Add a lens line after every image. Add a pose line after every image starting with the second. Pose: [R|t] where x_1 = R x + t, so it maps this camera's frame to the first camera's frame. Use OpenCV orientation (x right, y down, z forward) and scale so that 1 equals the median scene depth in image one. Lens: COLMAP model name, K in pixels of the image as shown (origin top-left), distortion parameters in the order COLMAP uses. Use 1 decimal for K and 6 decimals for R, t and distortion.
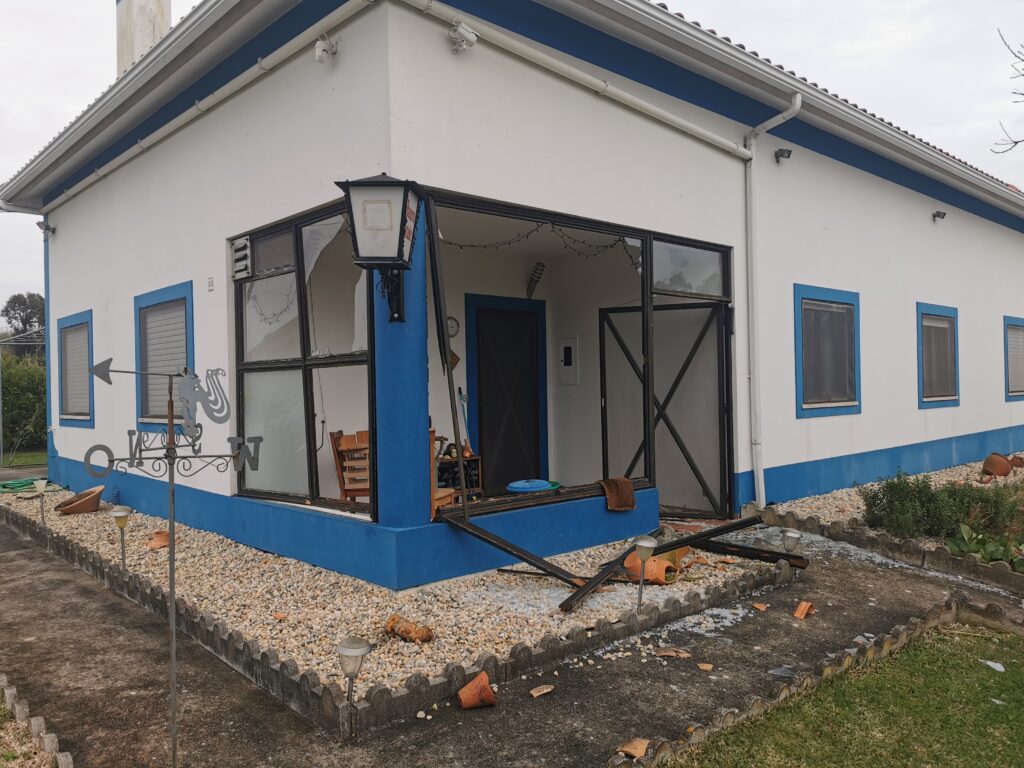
lens RADIAL K [[776.9, 0, 510.9], [0, 776.9, 377.5], [0, 0, 1]] dist [0.085545, -0.143714]
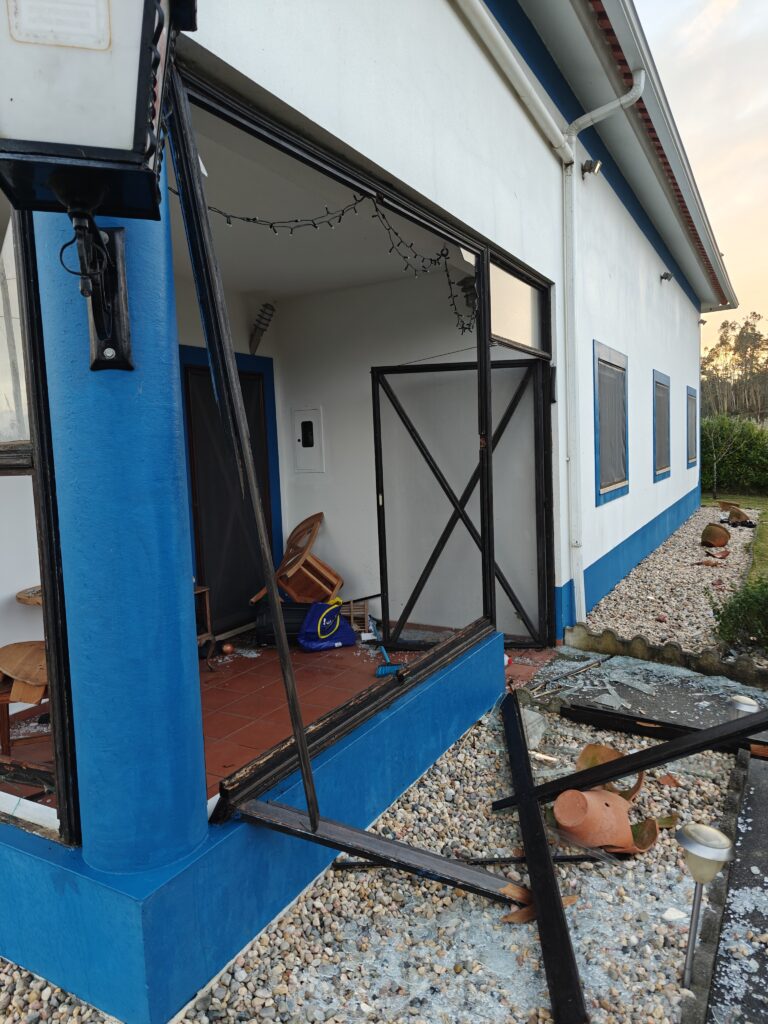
lens RADIAL K [[706.0, 0, 373.5], [0, 706.0, 500.6], [0, 0, 1]] dist [0.037285, -0.002133]
pose [[0.954355, -0.043522, 0.295487, -0.093204], [0.020651, 0.996574, 0.080088, -0.022494], [-0.297960, -0.070330, 0.951984, 0.441354]]
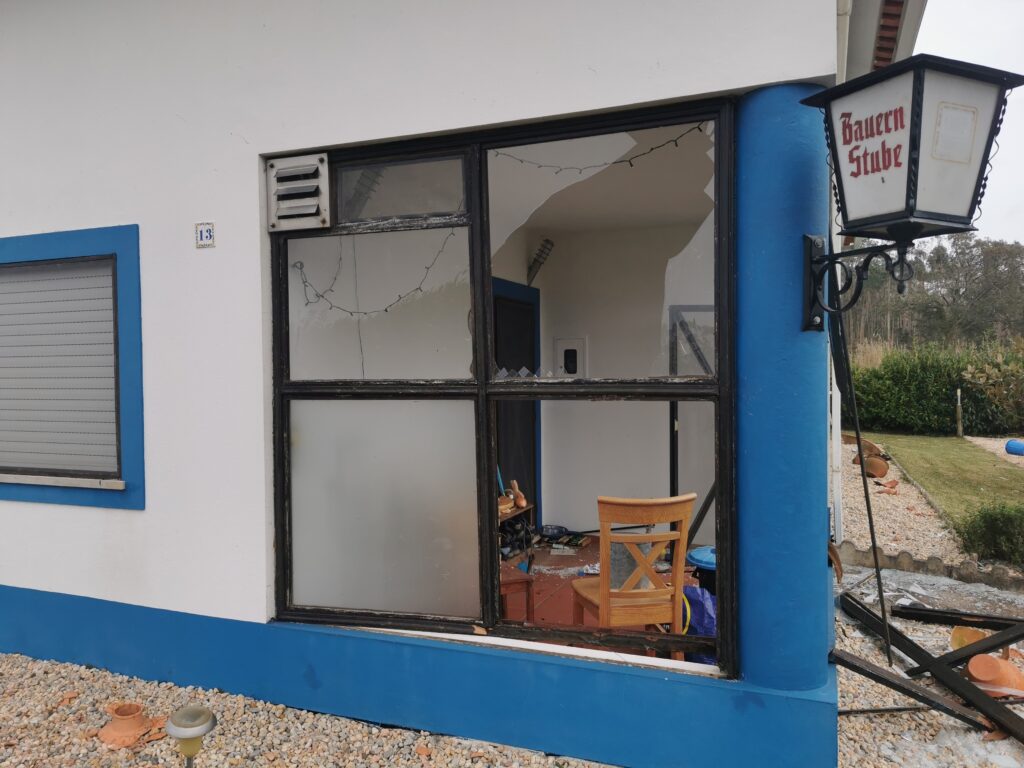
lens RADIAL K [[776.9, 0, 510.9], [0, 776.9, 377.5], [0, 0, 1]] dist [0.085545, -0.143714]
pose [[0.903349, 0.003847, 0.428888, -0.428851], [-0.013029, 0.999744, 0.018475, -0.033138], [-0.428708, -0.022278, 0.903169, 0.417561]]
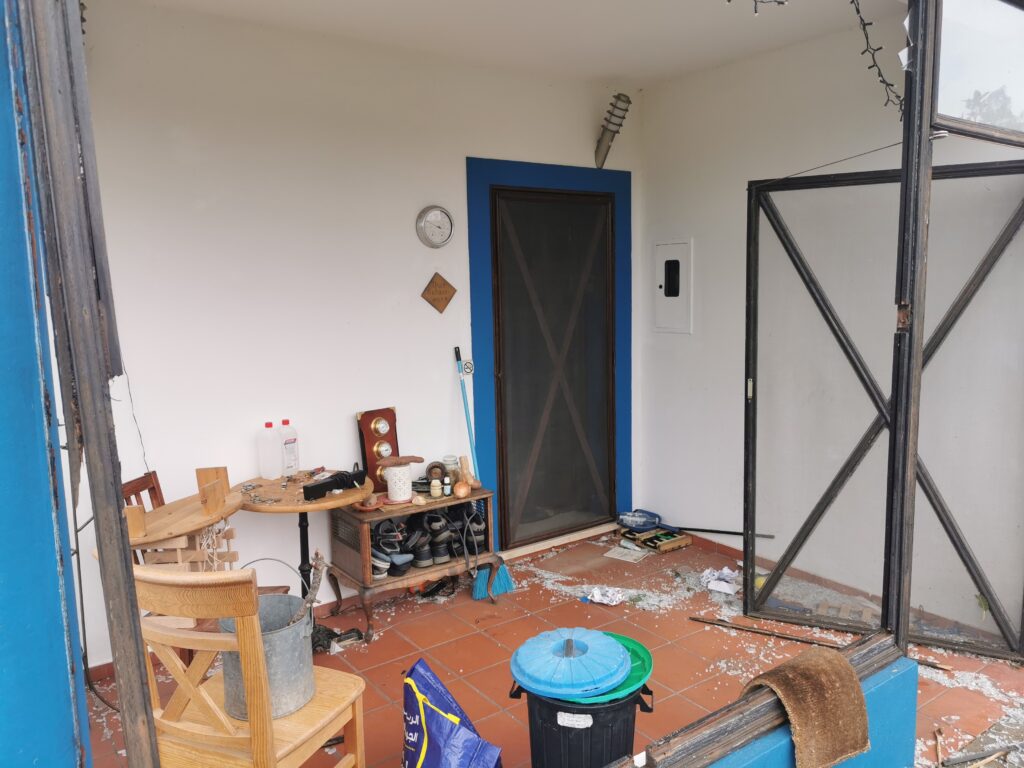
lens RADIAL K [[776.9, 0, 510.9], [0, 776.9, 377.5], [0, 0, 1]] dist [0.085545, -0.143714]
pose [[0.993090, 0.010104, -0.116918, 0.035818], [0.006034, 0.990572, 0.136859, -0.045440], [0.117198, -0.136619, 0.983667, 0.605827]]
